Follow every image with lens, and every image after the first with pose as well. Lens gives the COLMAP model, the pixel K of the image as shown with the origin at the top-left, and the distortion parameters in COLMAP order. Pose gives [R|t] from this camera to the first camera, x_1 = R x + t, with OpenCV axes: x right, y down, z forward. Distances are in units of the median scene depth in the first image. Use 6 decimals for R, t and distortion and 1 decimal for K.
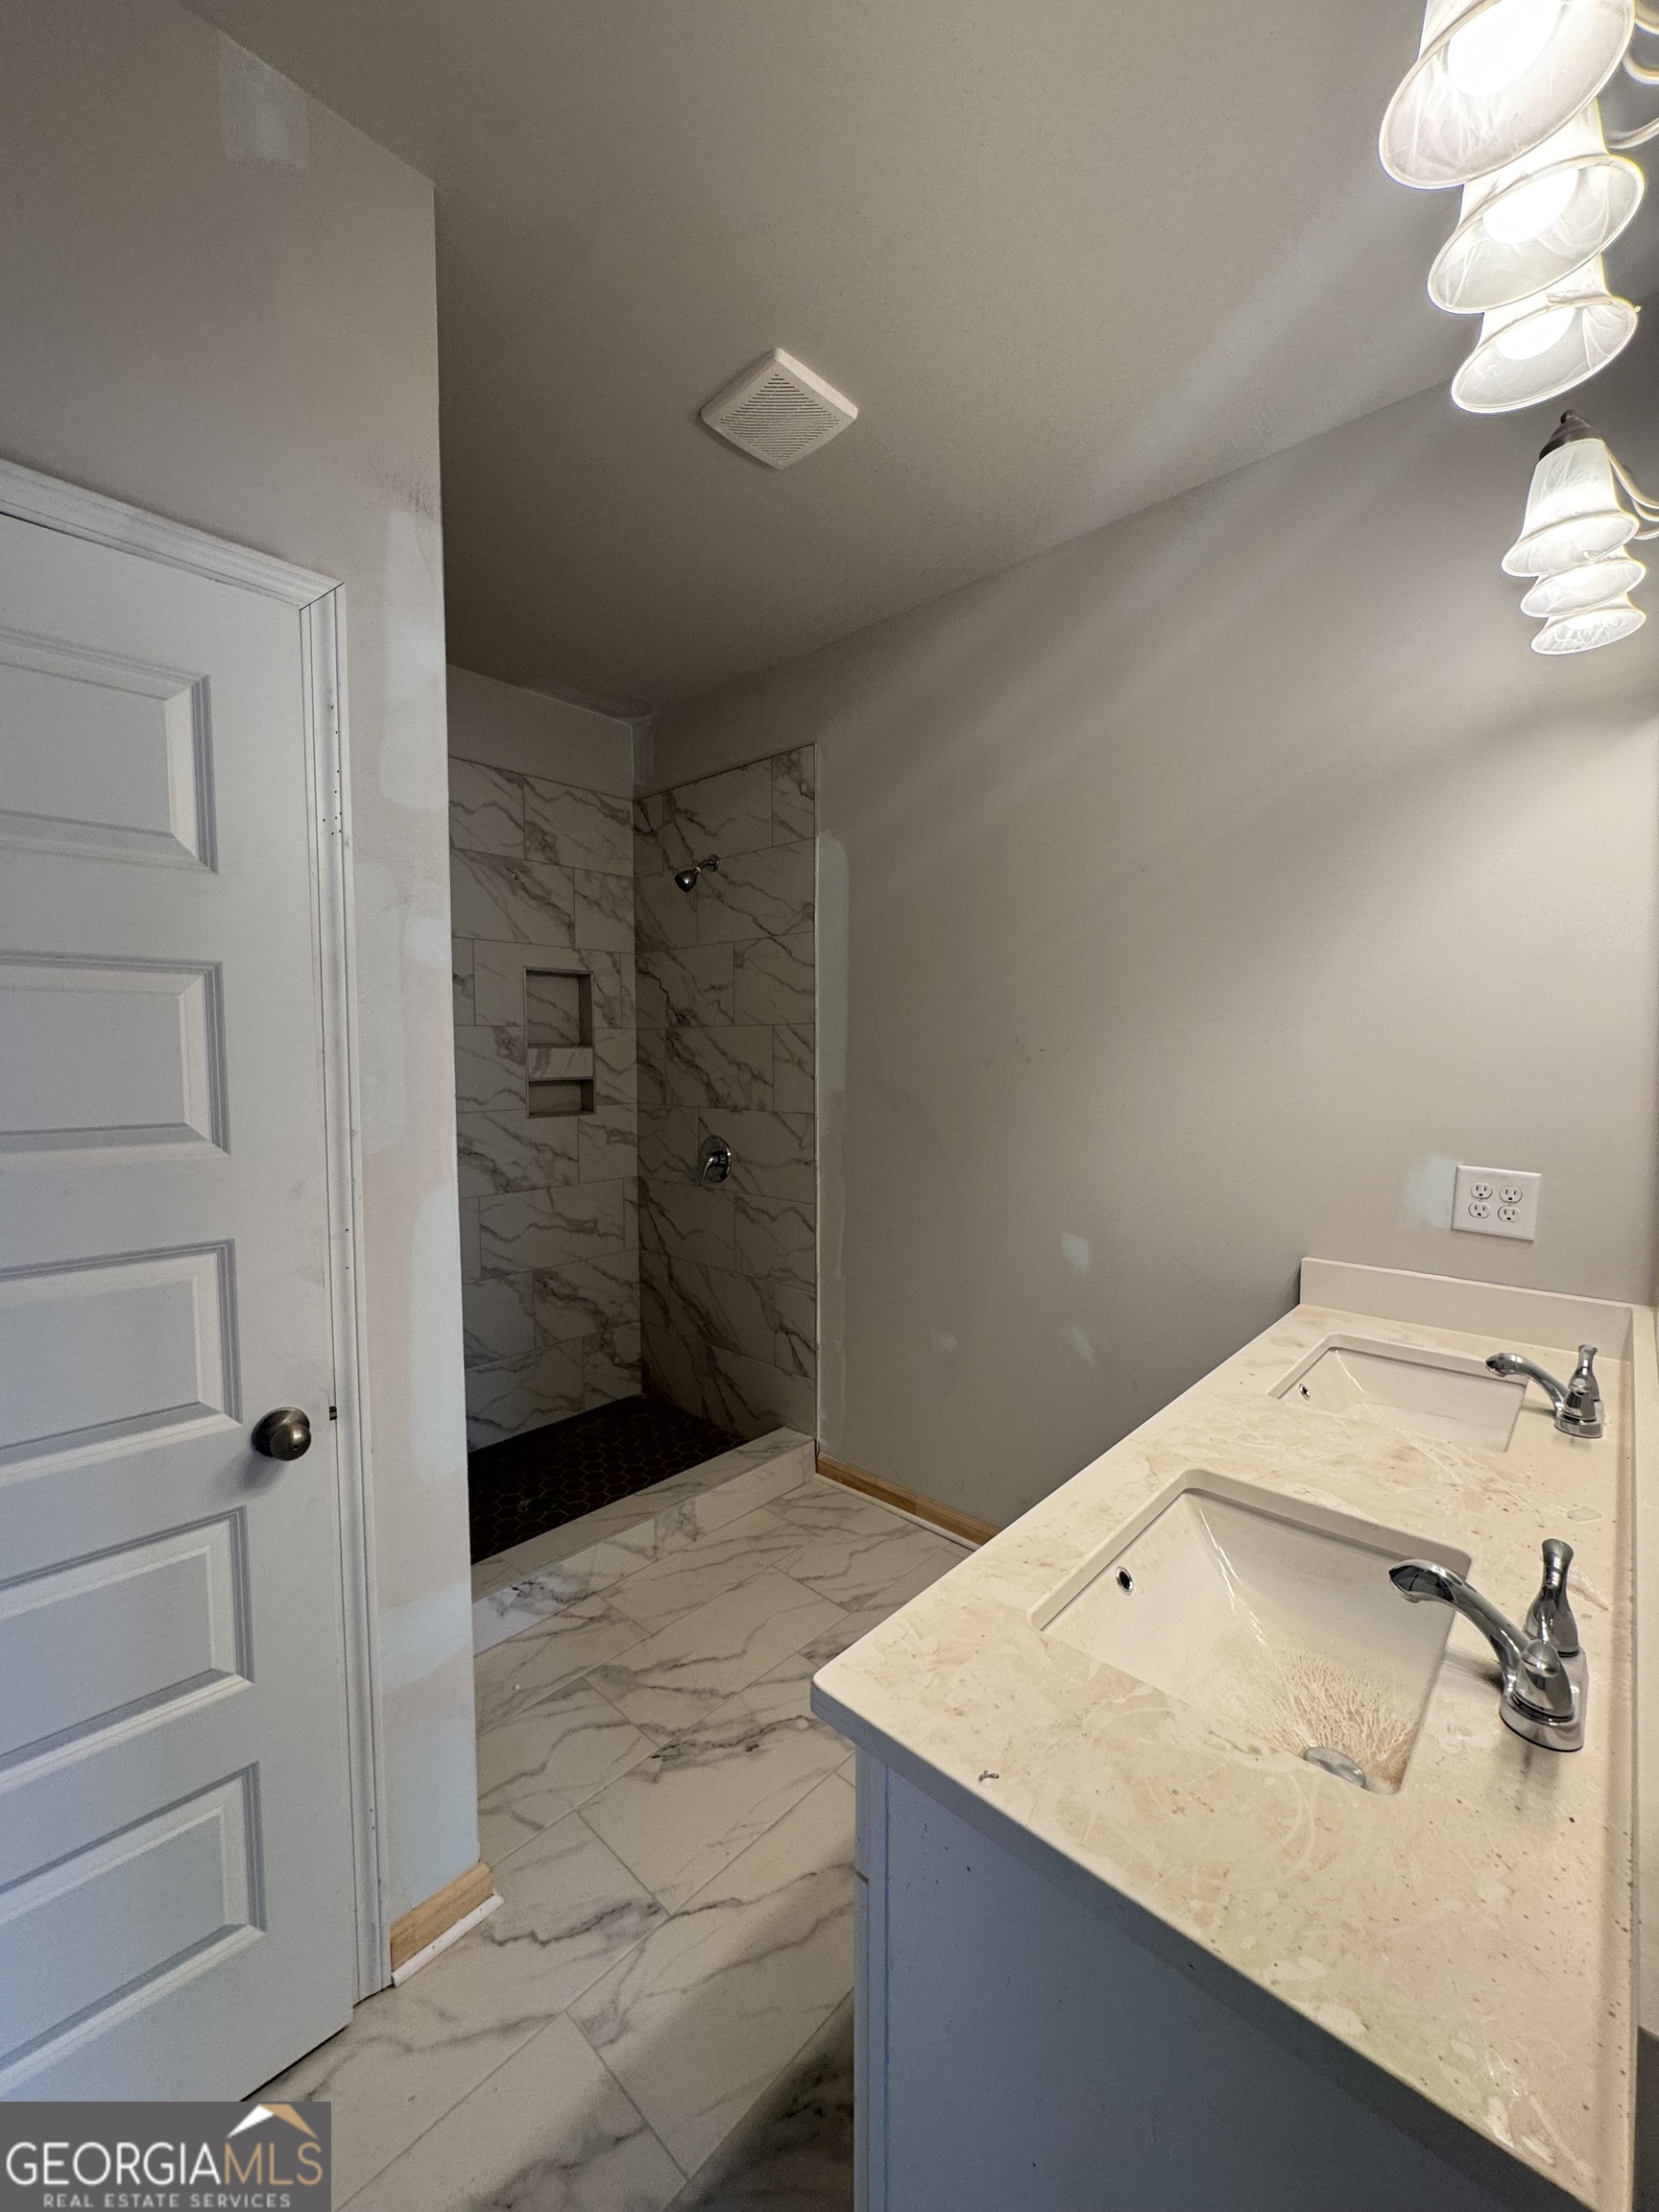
lens RADIAL K [[875.5, 0, 820.0], [0, 875.5, 1089.1], [0, 0, 1]] dist [-0.004540, 0.000726]
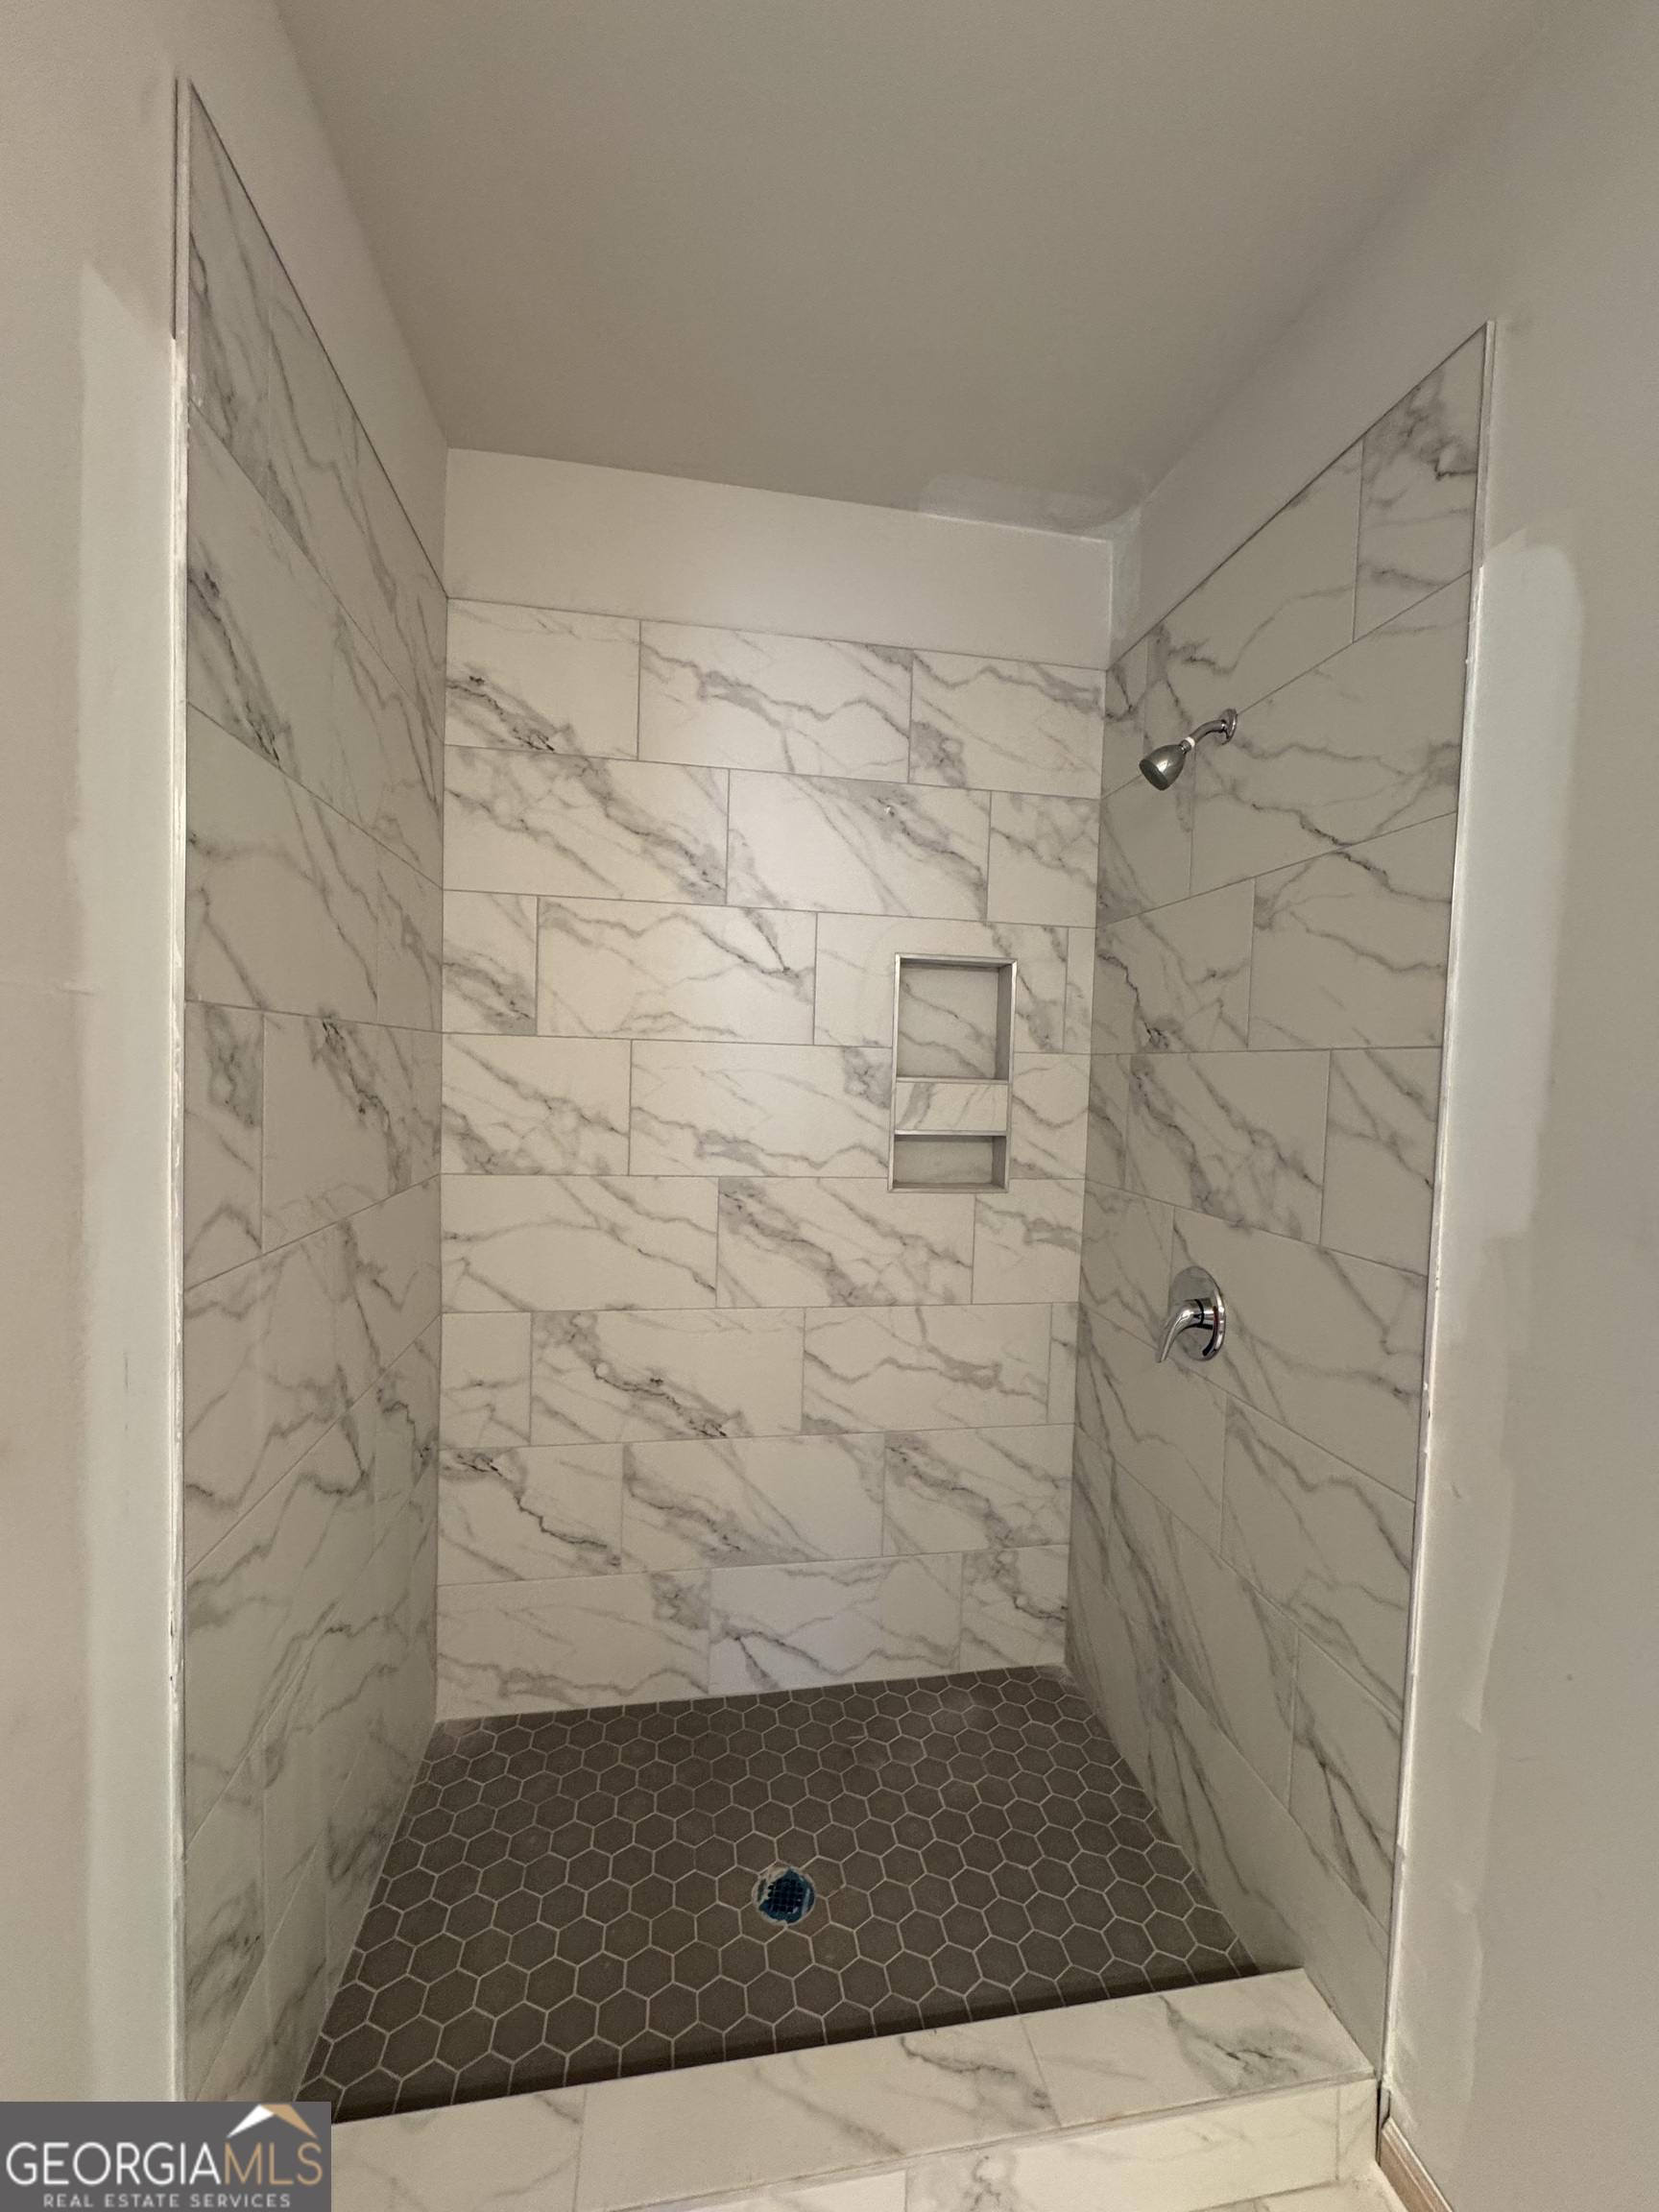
lens RADIAL K [[875.5, 0, 831.1], [0, 875.5, 1105.4], [0, 0, 1]] dist [-0.004540, 0.000726]
pose [[0.793357, 0.051273, -0.606593, 0.013494], [-0.057155, 0.998319, 0.009632, -0.033152], [0.606067, 0.027028, 0.794954, 0.468080]]
